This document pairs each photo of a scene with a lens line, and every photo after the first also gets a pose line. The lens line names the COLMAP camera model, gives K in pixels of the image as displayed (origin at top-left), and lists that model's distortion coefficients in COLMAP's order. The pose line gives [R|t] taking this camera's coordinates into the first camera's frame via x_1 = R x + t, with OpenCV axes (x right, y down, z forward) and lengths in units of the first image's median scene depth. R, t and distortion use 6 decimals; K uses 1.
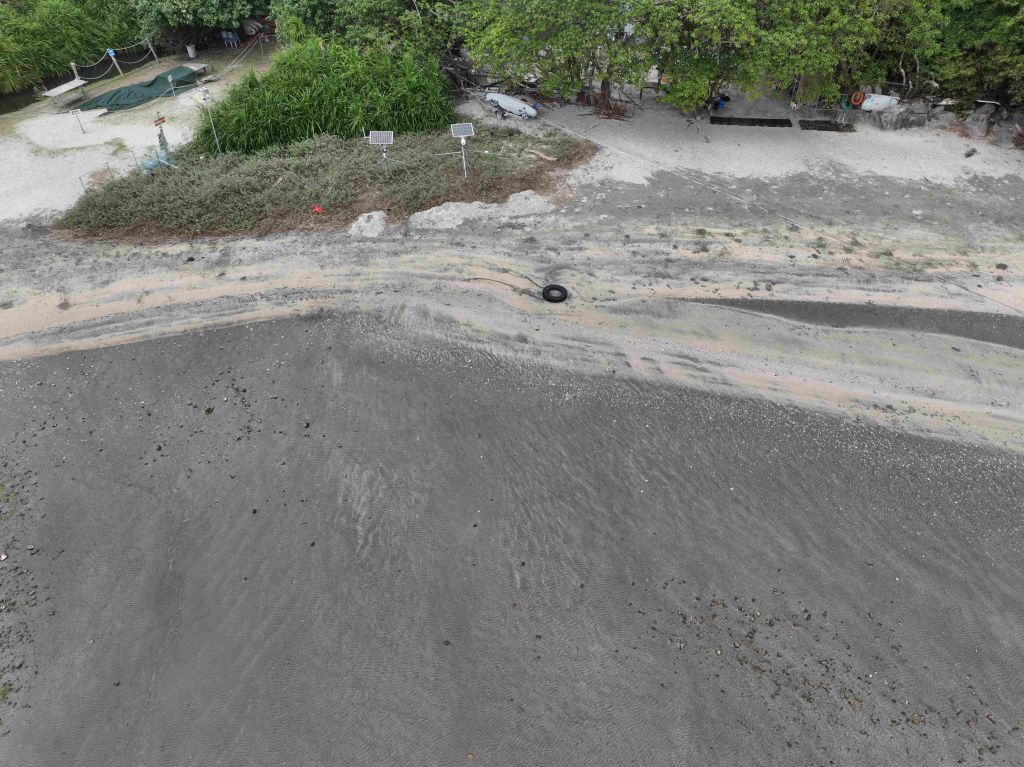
lens RADIAL K [[721.0, 0, 513.6], [0, 721.0, 384.6], [0, 0, 1]] dist [0.002420, 0.008340]
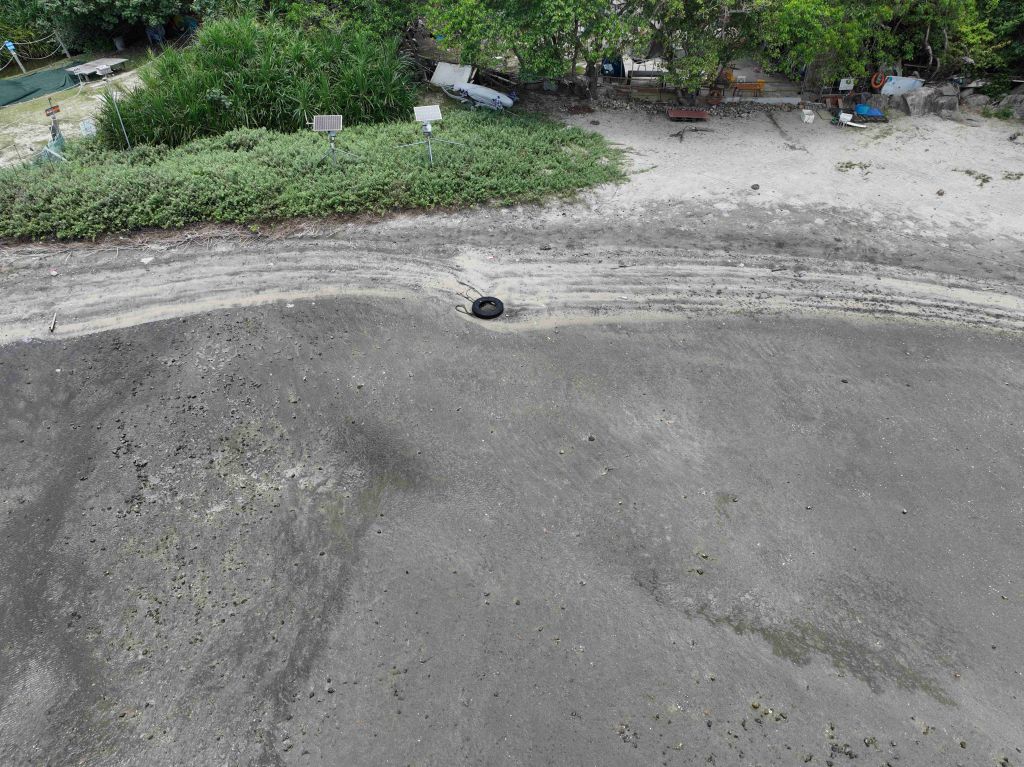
lens RADIAL K [[721.0, 0, 512.5], [0, 721.0, 379.5], [0, 0, 1]] dist [0.002420, 0.008340]
pose [[0.998459, -0.031466, 0.045710, -0.019697], [0.033580, 0.998366, -0.046240, -0.008293], [-0.044180, 0.047703, 0.997884, 0.164259]]
